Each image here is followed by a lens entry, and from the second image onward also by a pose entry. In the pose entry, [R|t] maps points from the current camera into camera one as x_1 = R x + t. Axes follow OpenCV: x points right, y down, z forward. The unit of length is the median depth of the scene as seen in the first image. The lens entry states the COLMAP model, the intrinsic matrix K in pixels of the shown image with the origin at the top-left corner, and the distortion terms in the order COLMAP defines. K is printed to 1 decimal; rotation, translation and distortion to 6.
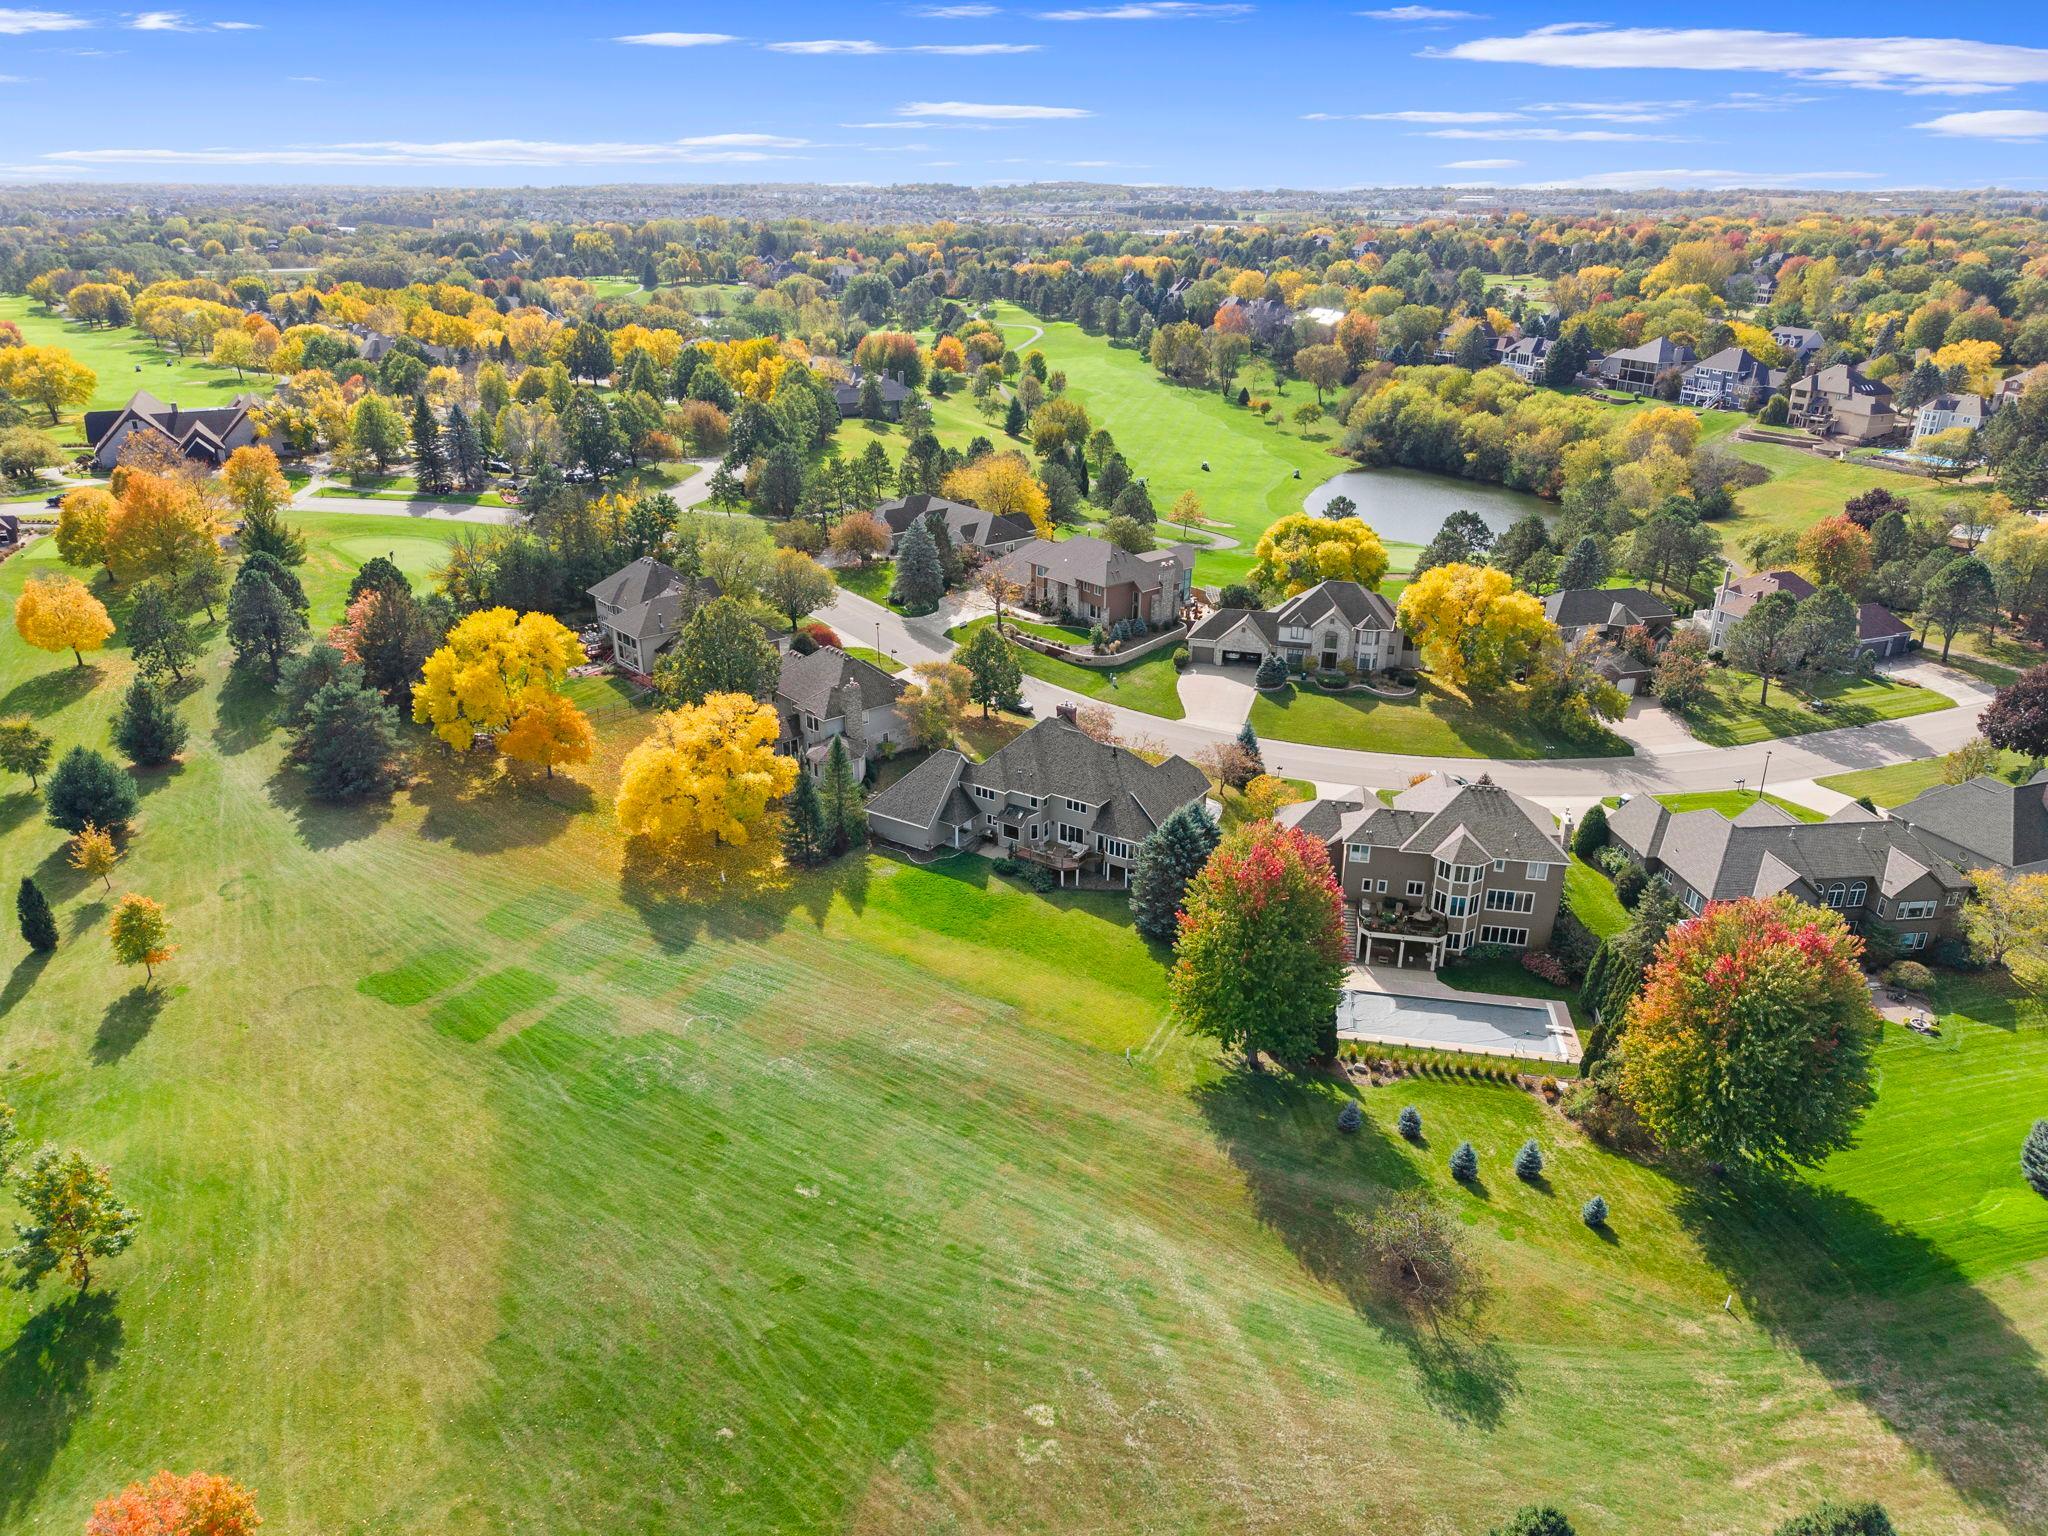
lens RADIAL K [[1367.8, 0, 1028.4], [0, 1367.8, 765.5], [0, 0, 1]] dist [0.007414, 0.001098]
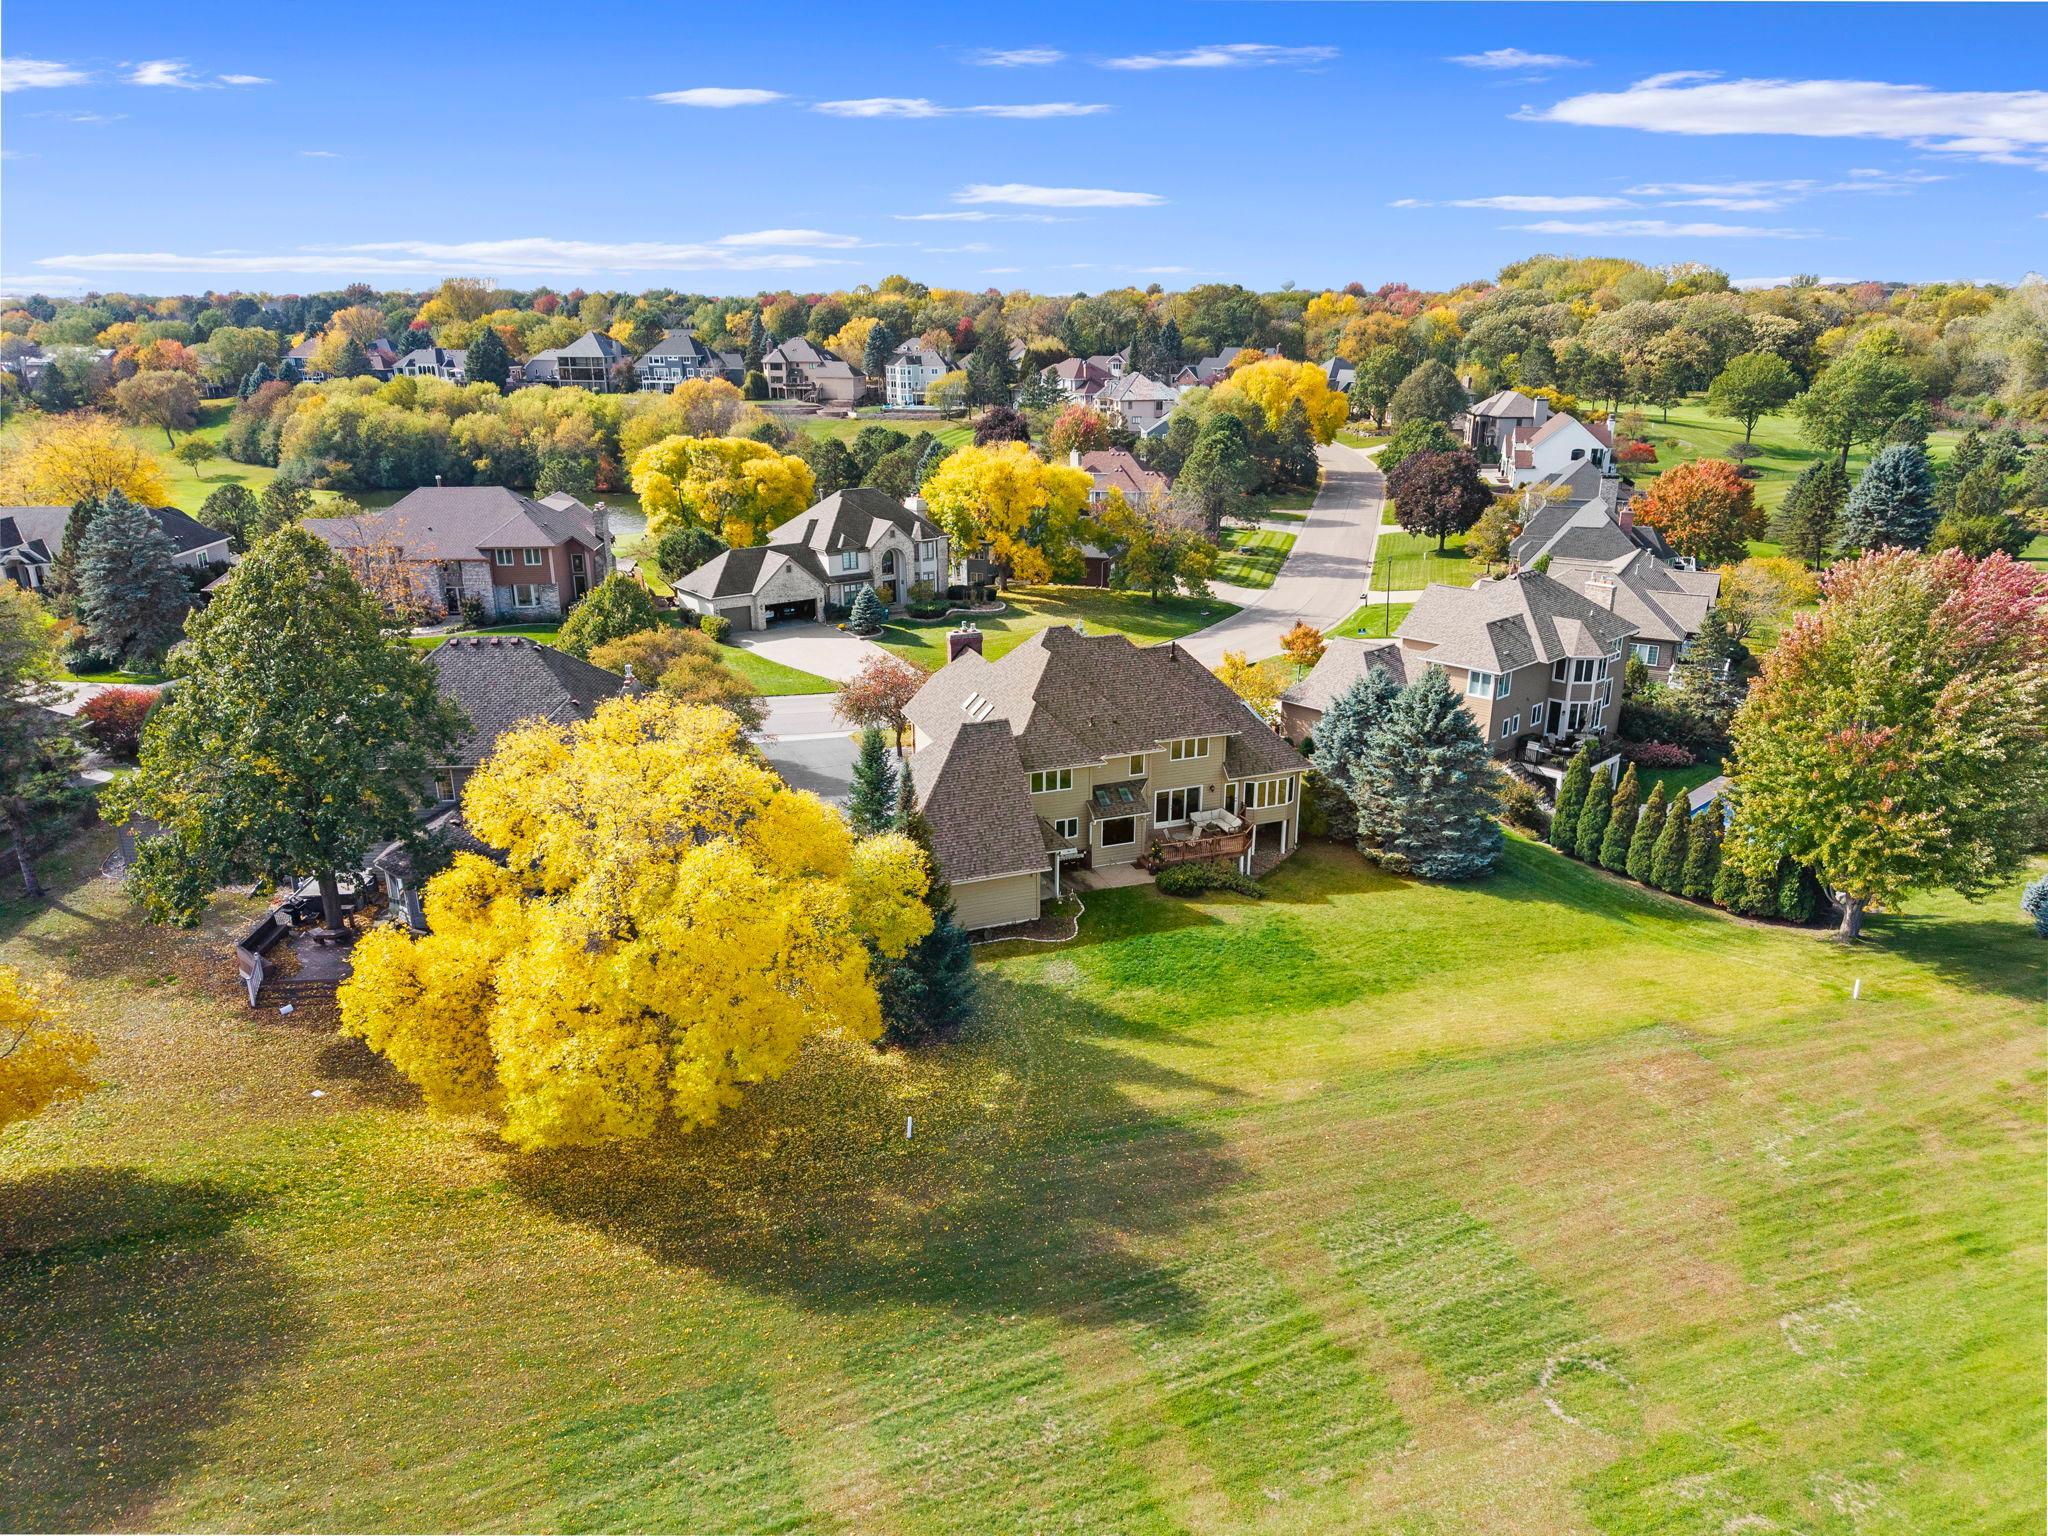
lens RADIAL K [[1376.4, 0, 1019.9], [0, 1376.4, 771.7], [0, 0, 1]] dist [0.013059, -0.007731]
pose [[0.594877, -0.261706, 0.760021, -0.177435], [0.317332, 0.945176, 0.077082, -0.011110], [-0.738527, 0.195325, 0.645311, 0.273136]]
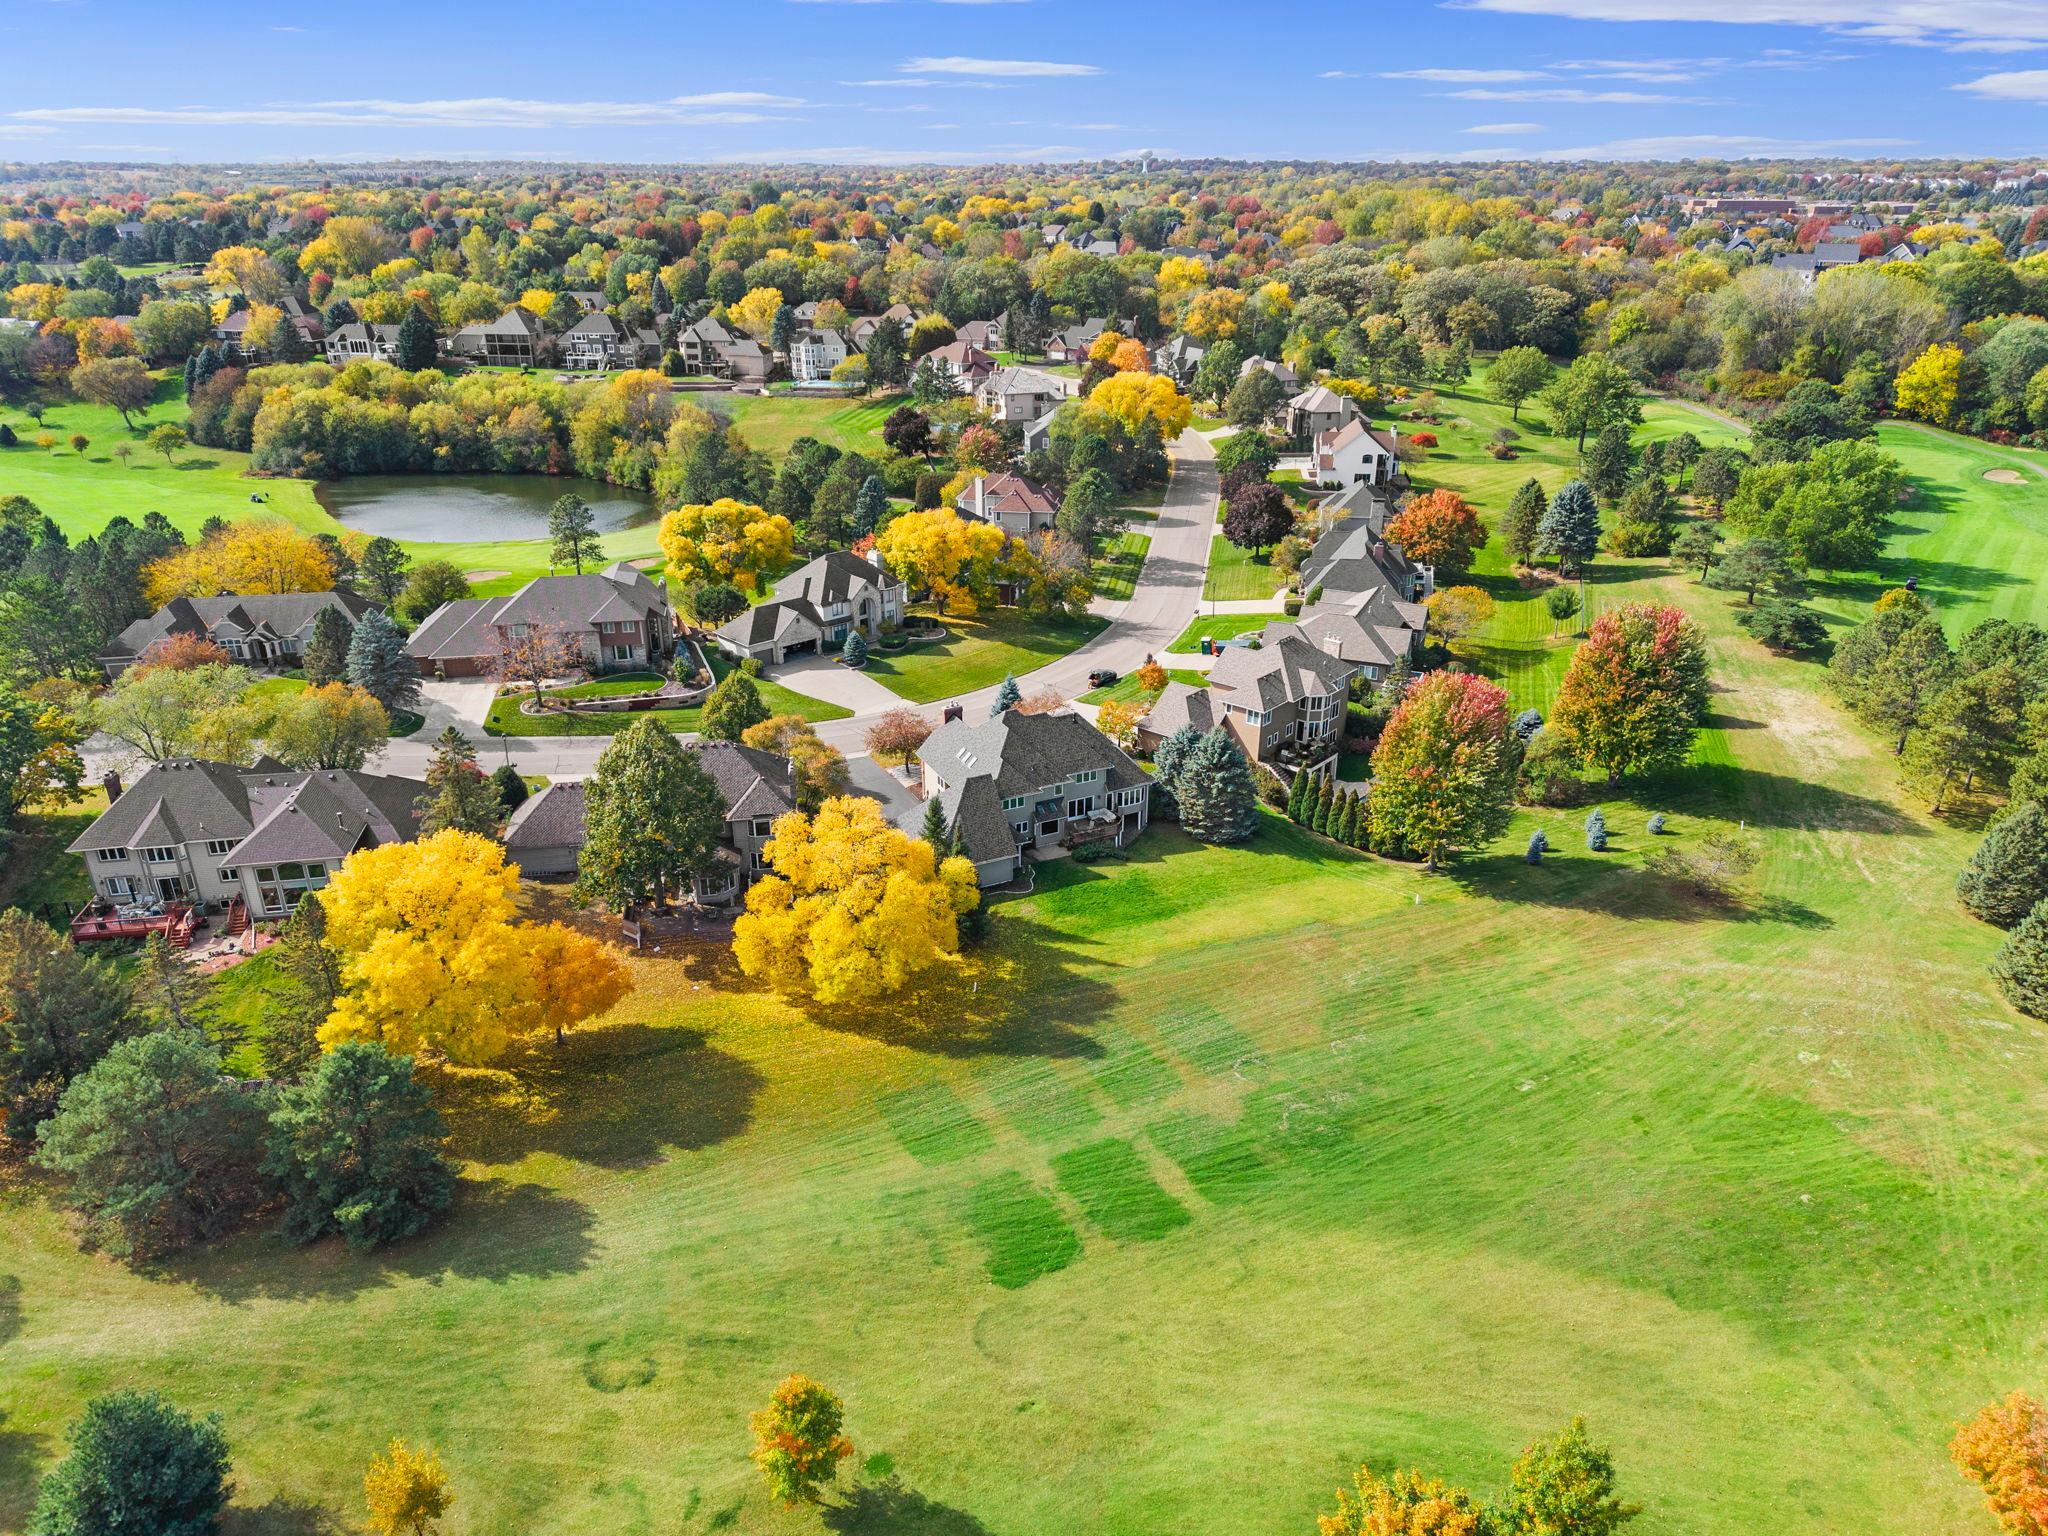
lens RADIAL K [[1389.7, 0, 1021.0], [0, 1389.7, 777.0], [0, 0, 1]] dist [0.016765, -0.016128]
pose [[0.511990, -0.351286, 0.783878, -0.318704], [0.337465, 0.921441, 0.192517, -0.073796], [-0.789926, 0.165965, 0.590316, 0.171182]]
